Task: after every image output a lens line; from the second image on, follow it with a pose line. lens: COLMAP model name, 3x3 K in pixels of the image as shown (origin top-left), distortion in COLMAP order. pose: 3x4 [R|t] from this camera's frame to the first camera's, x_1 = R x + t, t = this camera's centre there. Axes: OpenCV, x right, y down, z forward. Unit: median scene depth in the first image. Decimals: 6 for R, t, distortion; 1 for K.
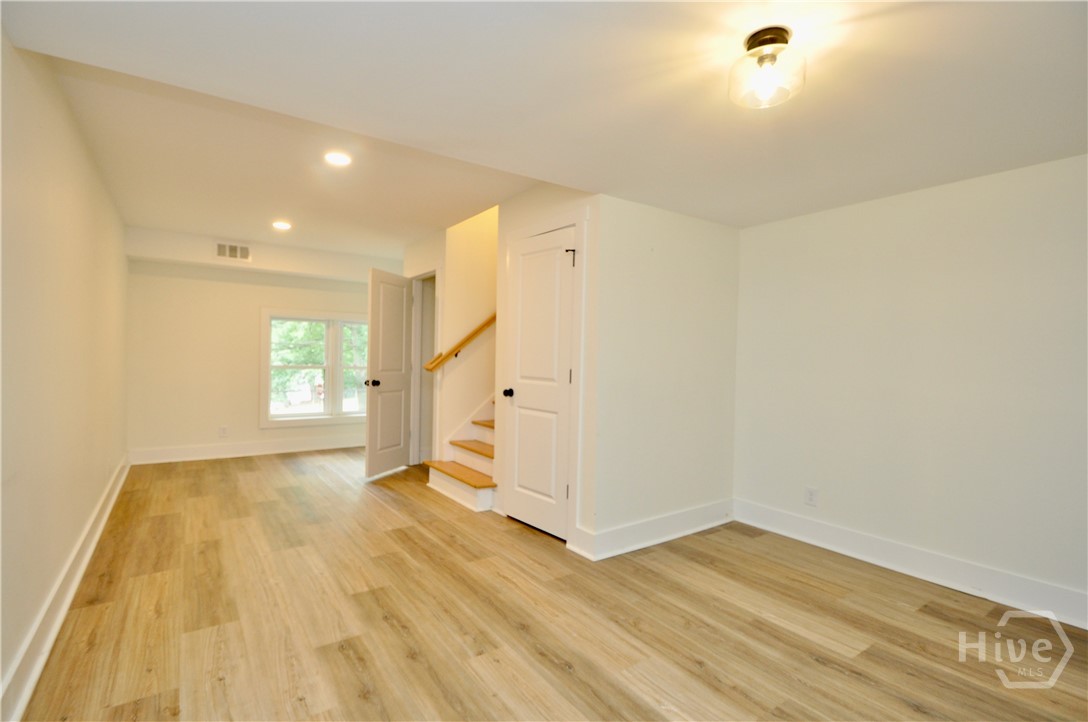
lens RADIAL K [[500.8, 0, 533.3], [0, 500.8, 361.5], [0, 0, 1]] dist [0.004911, -0.018209]
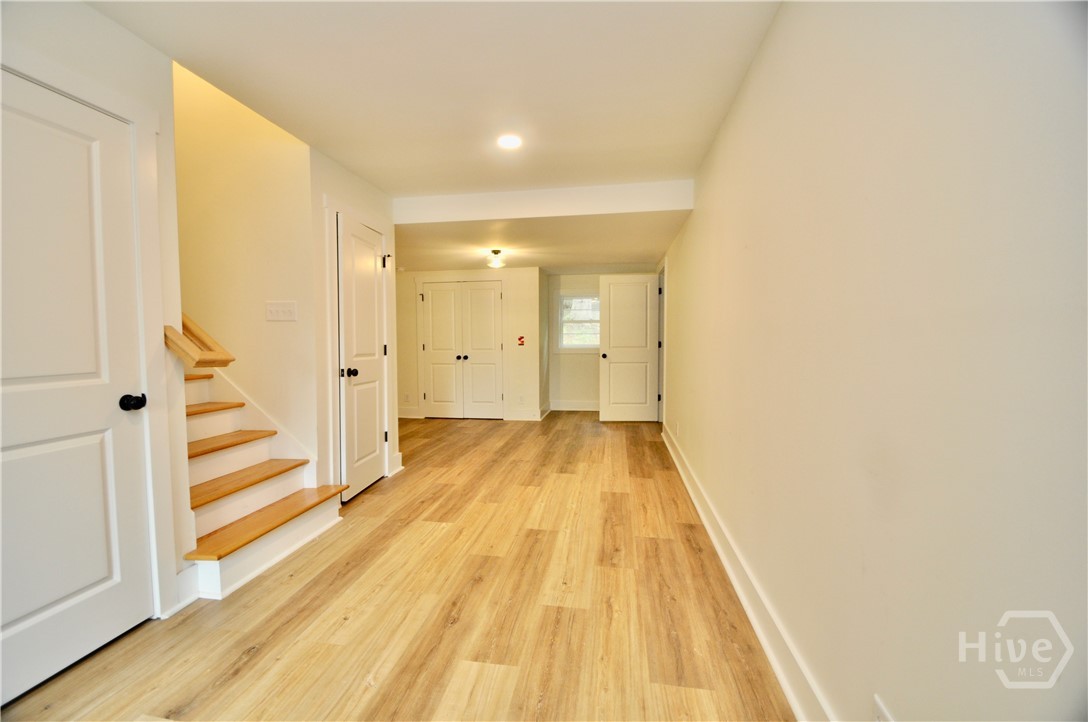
lens RADIAL K [[470.2, 0, 534.9], [0, 470.2, 359.9], [0, 0, 1]] dist [0.001368, -0.015058]
pose [[-0.712598, -0.047396, 0.699970, -1.183289], [-0.004446, 0.998001, 0.063049, -0.026685], [-0.701559, 0.041817, -0.711384, 1.763113]]
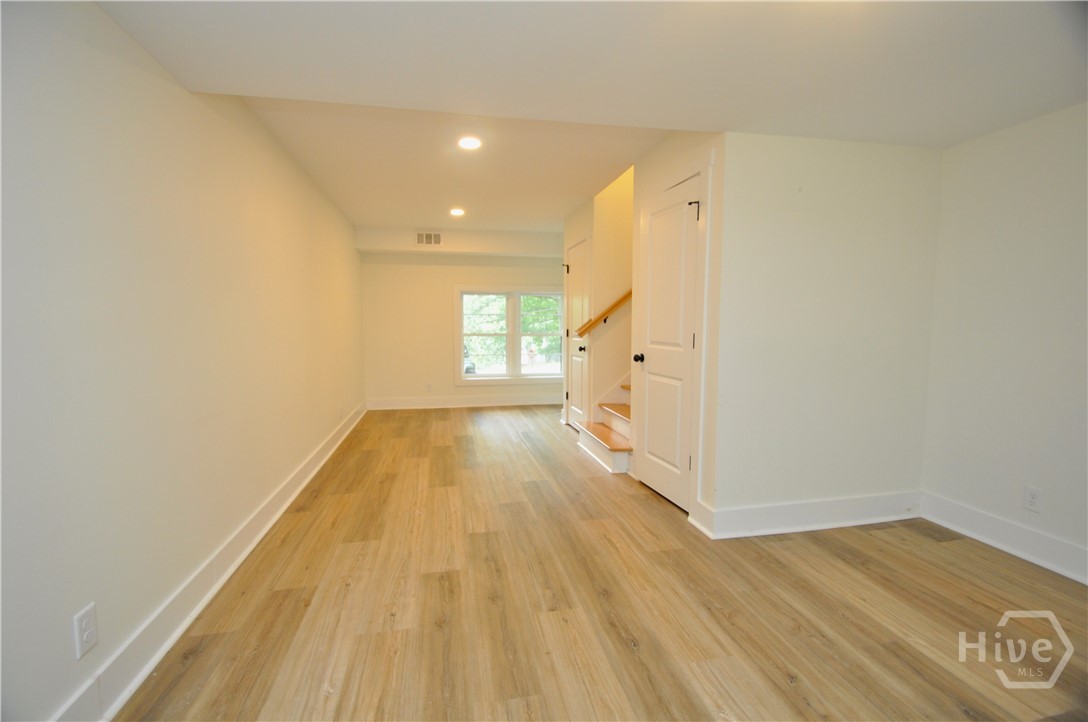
lens RADIAL K [[470.2, 0, 534.9], [0, 470.2, 359.9], [0, 0, 1]] dist [0.001368, -0.015058]
pose [[0.915989, 0.011912, -0.401027, 0.168177], [0.014913, 0.997857, 0.063704, 0.005203], [0.400927, -0.064333, 0.913848, 0.092548]]
